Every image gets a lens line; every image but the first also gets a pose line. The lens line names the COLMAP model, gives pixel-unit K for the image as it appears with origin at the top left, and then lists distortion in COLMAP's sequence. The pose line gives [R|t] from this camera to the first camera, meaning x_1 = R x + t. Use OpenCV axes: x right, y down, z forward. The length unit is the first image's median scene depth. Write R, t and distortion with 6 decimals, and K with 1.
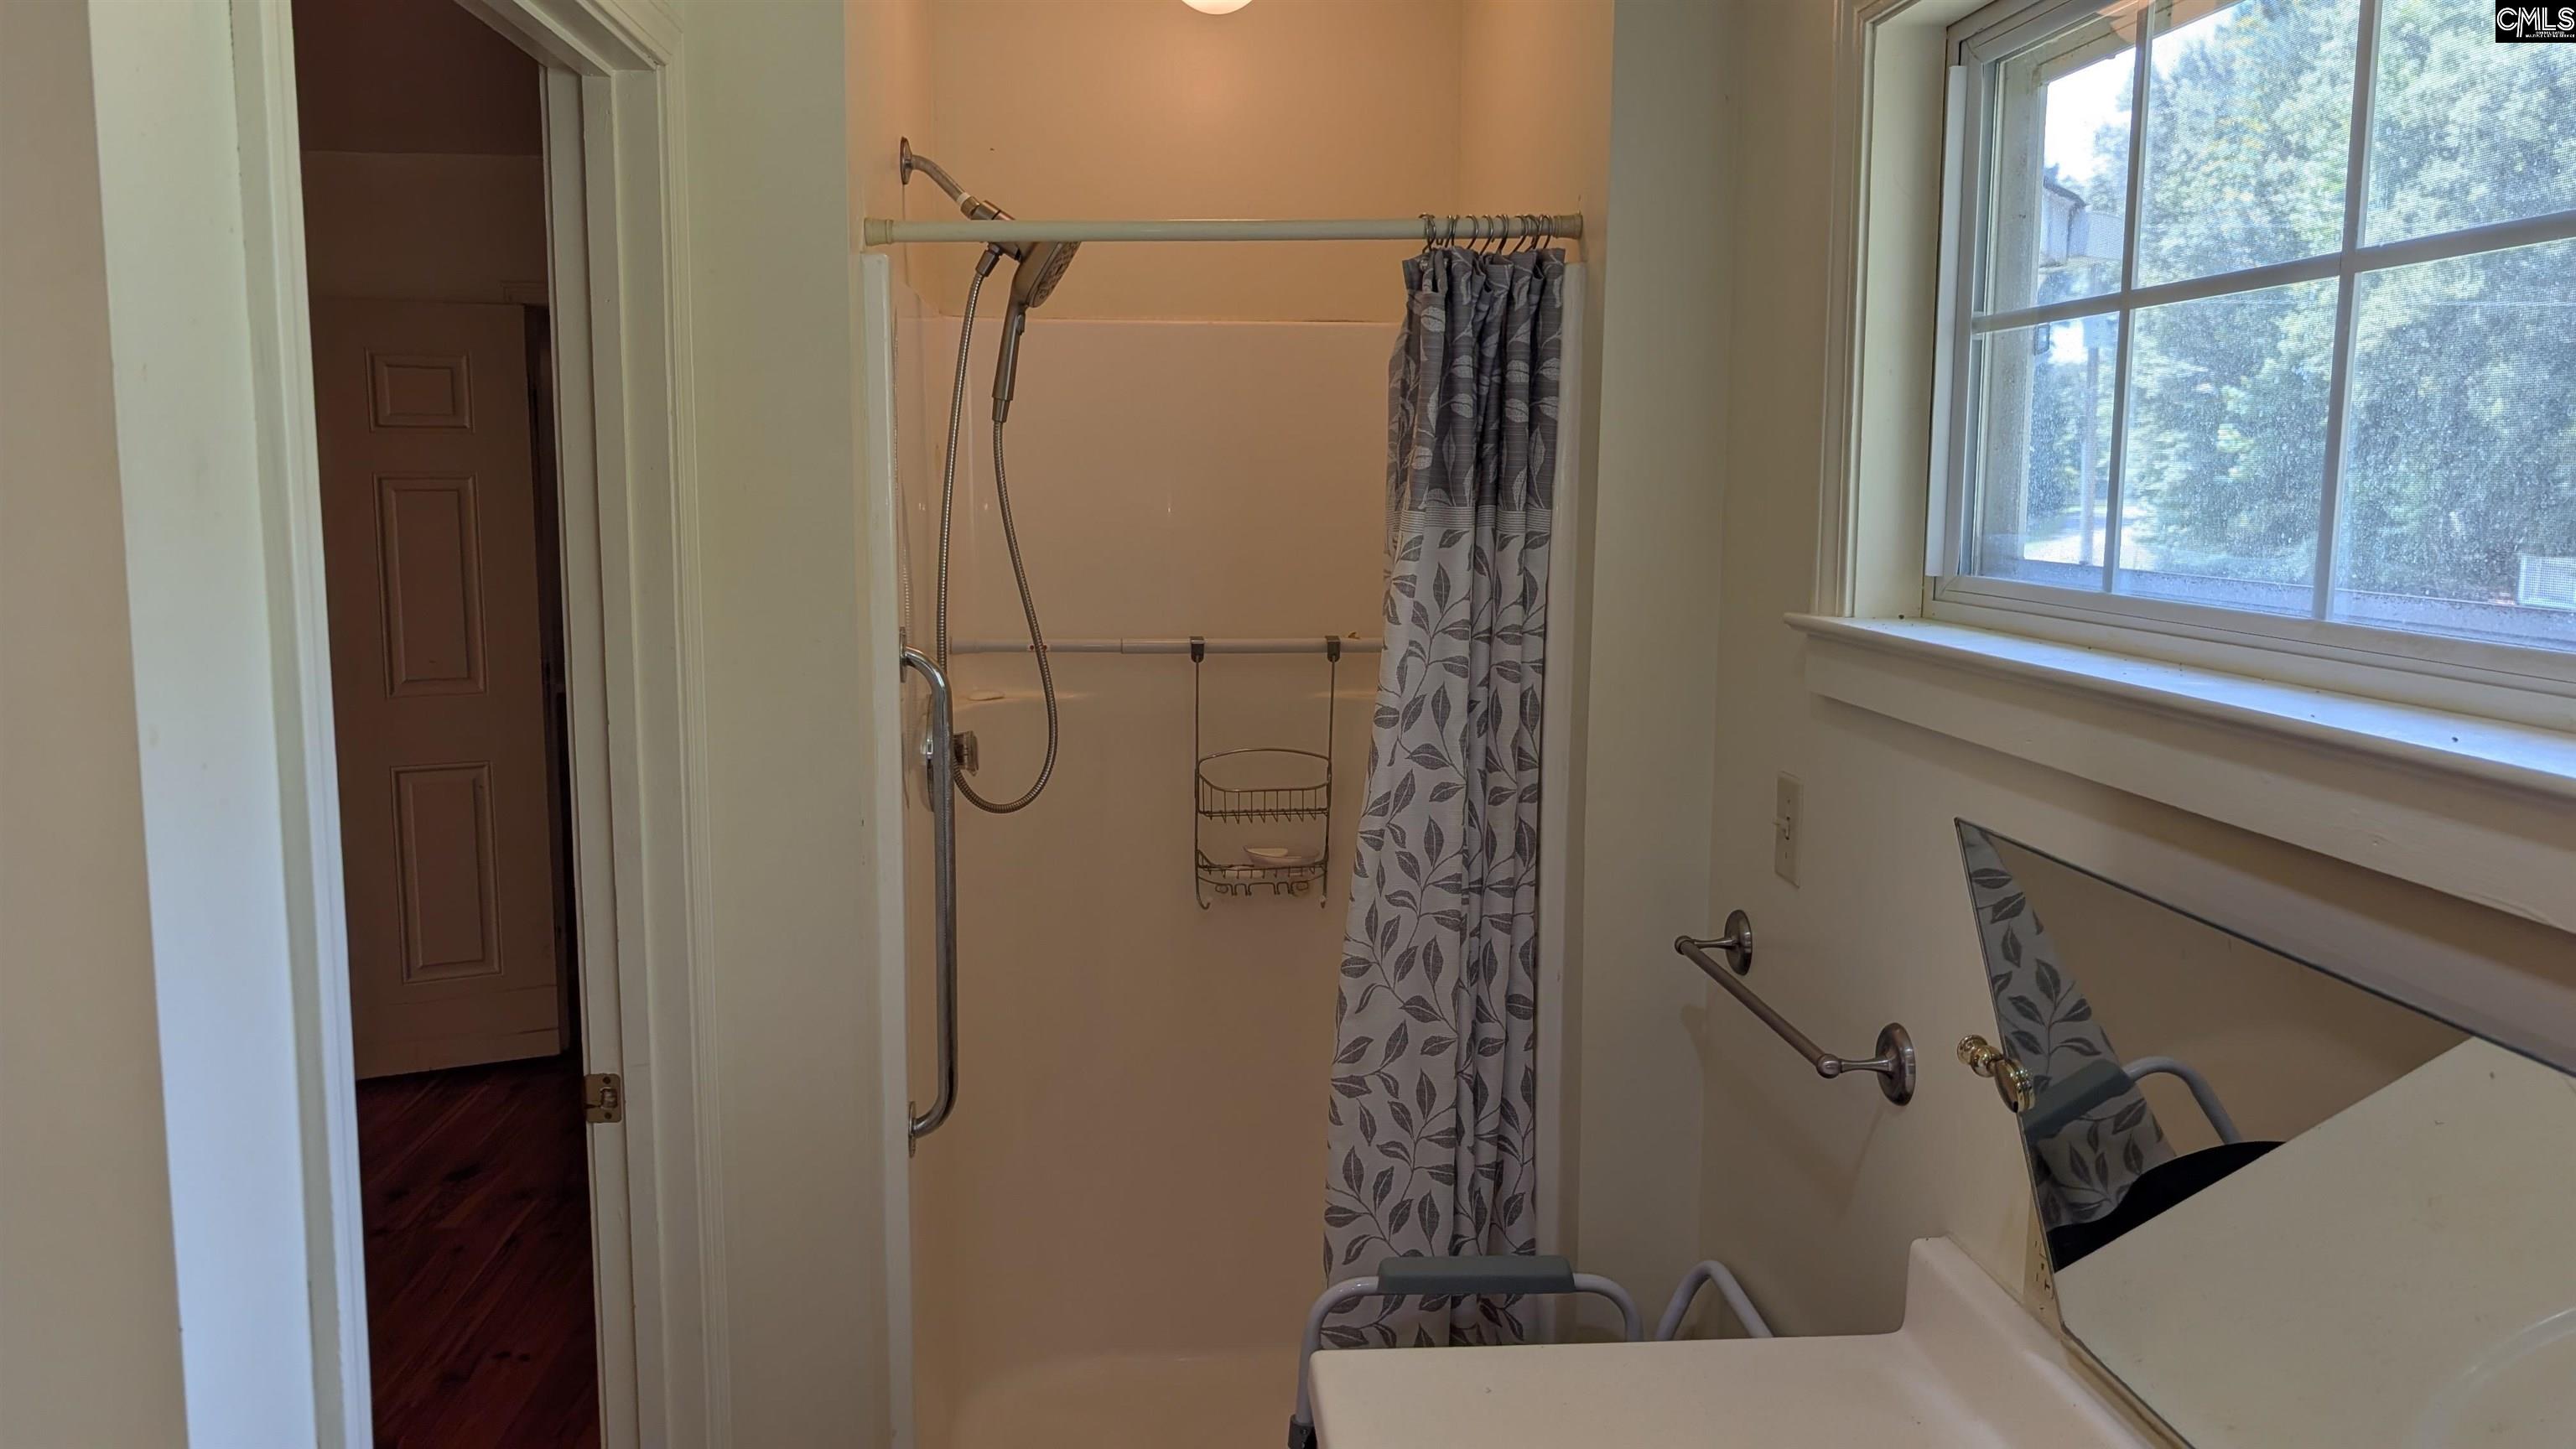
lens RADIAL K [[1910.9, 0, 1293.0], [0, 1910.9, 718.1], [0, 0, 1]] dist [0.066223, -0.060881]
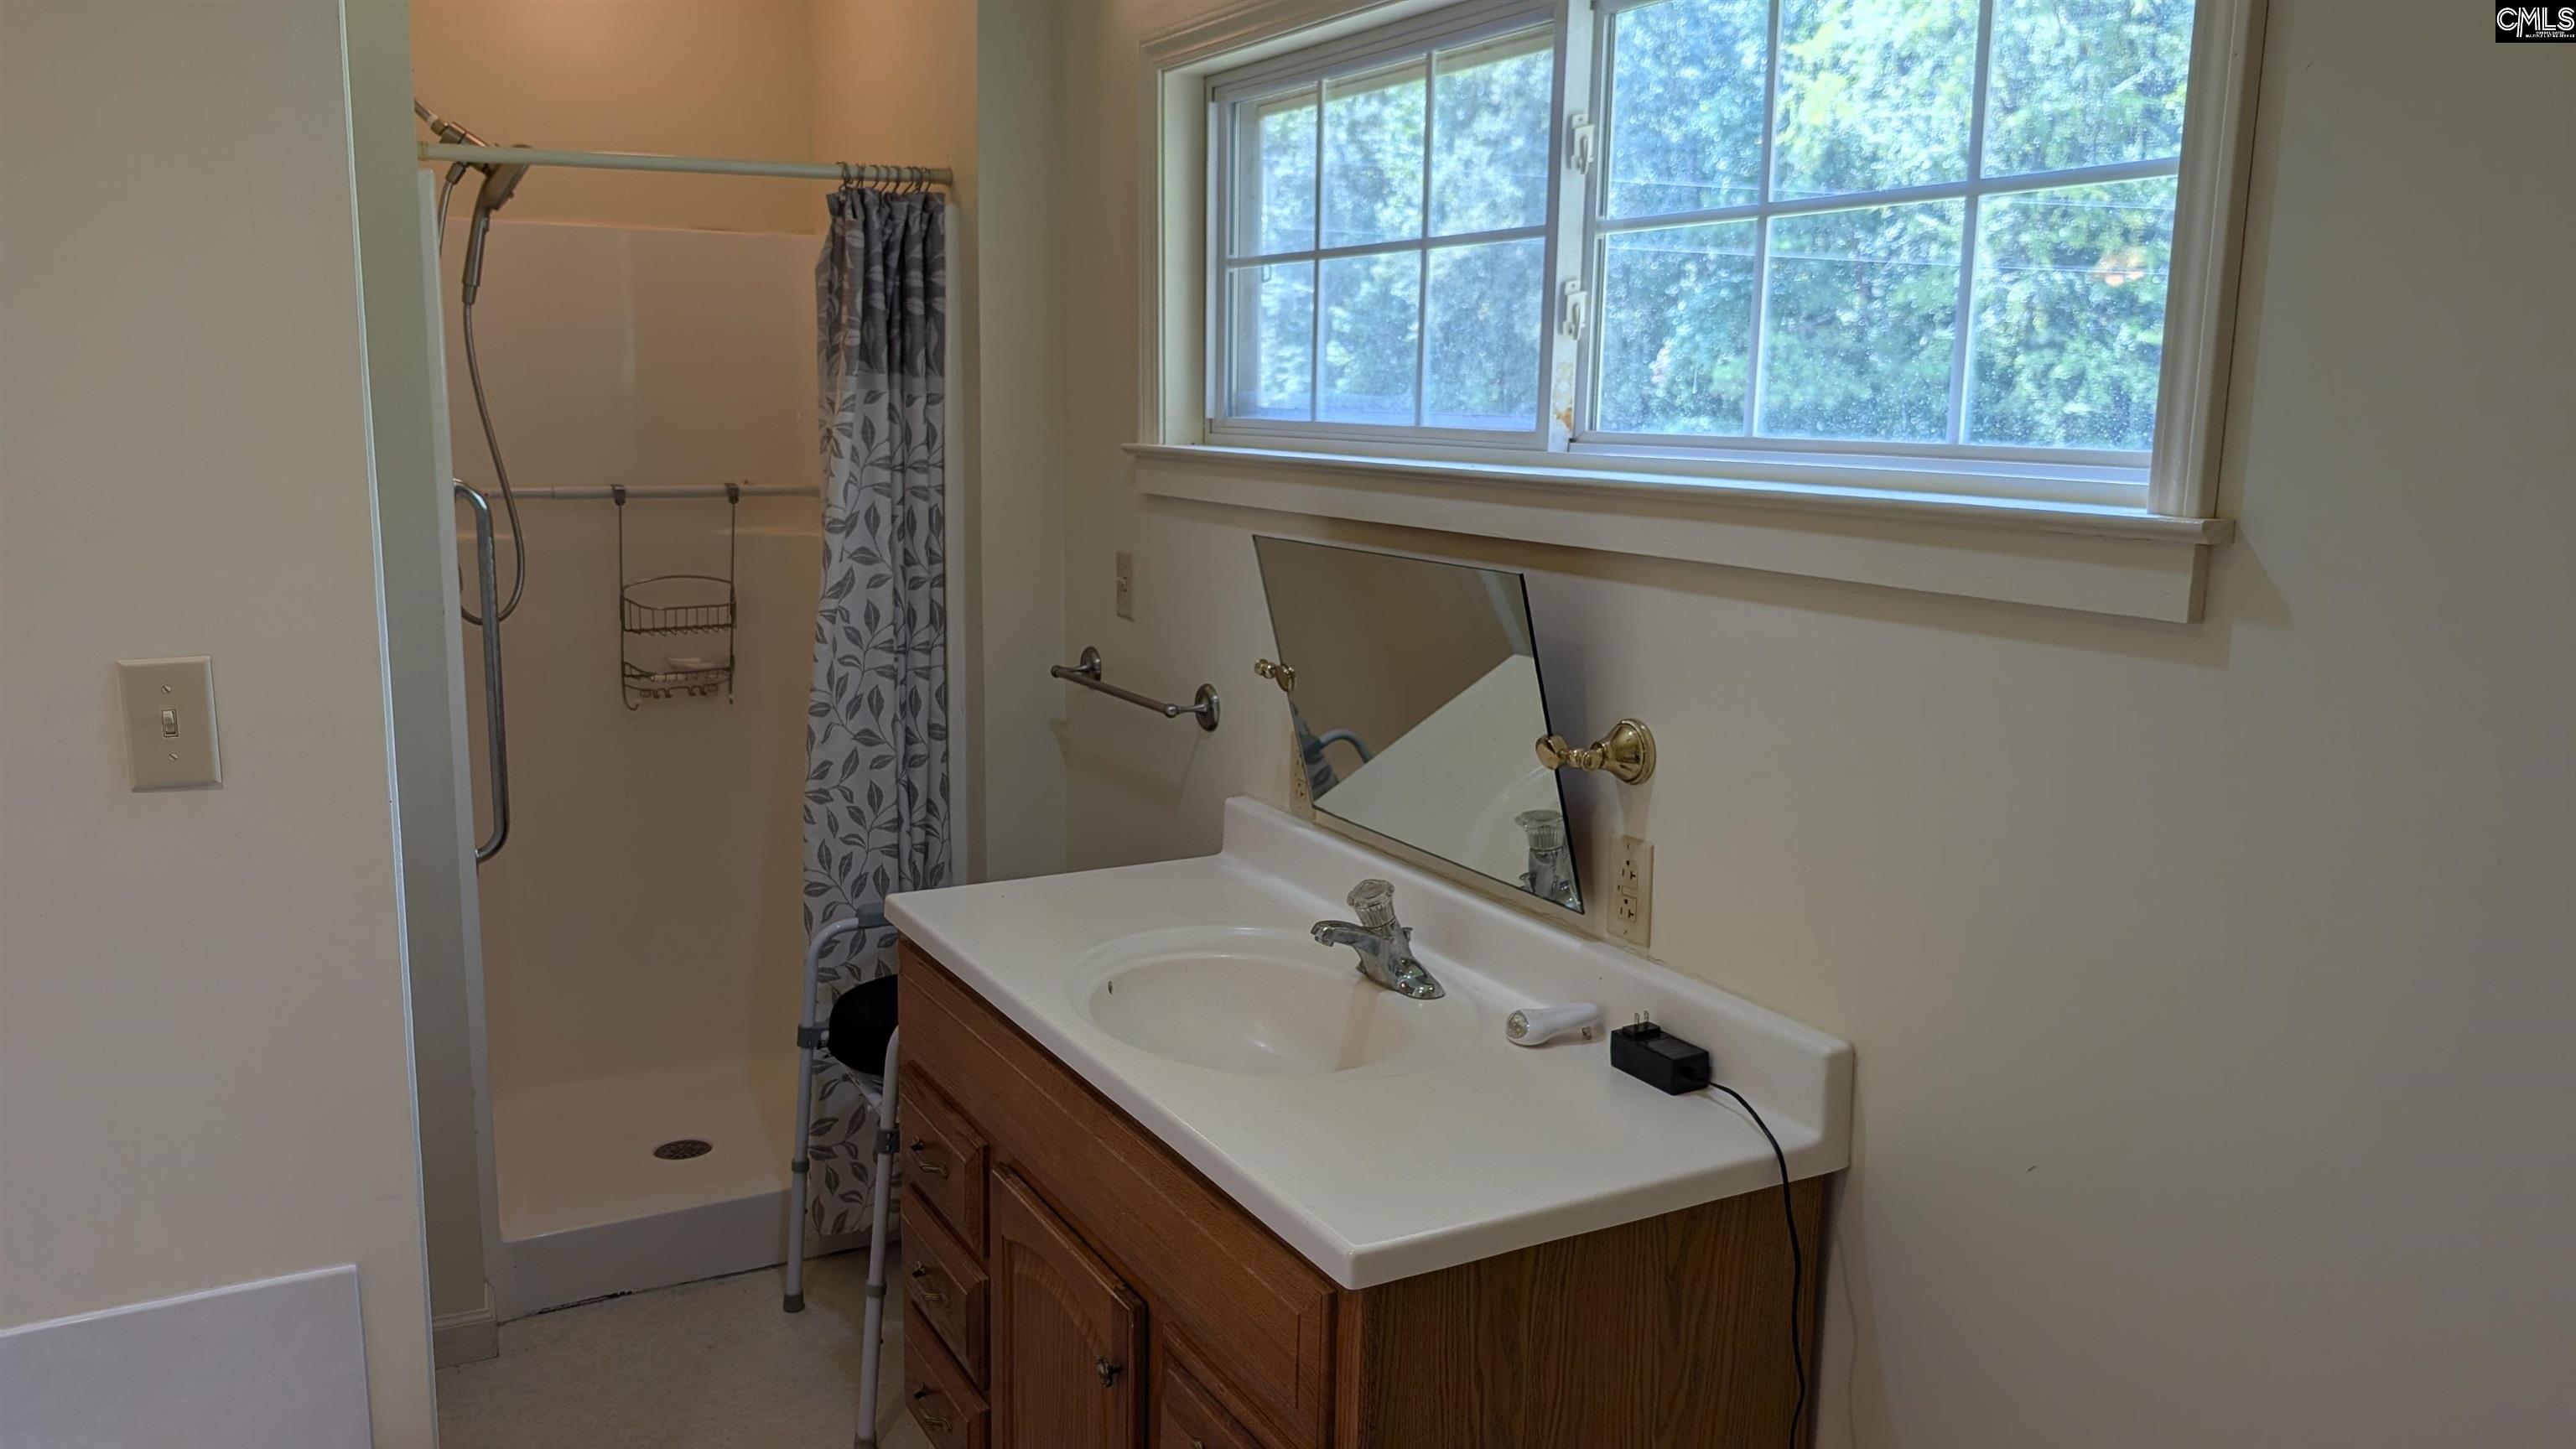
lens RADIAL K [[1910.9, 0, 1291.6], [0, 1910.9, 727.0], [0, 0, 1]] dist [0.066223, -0.060881]
pose [[0.911457, -0.064796, 0.406261, -0.221196], [0.043311, 0.997144, 0.061867, 0.071519], [-0.409110, -0.038793, 0.911660, -0.408028]]
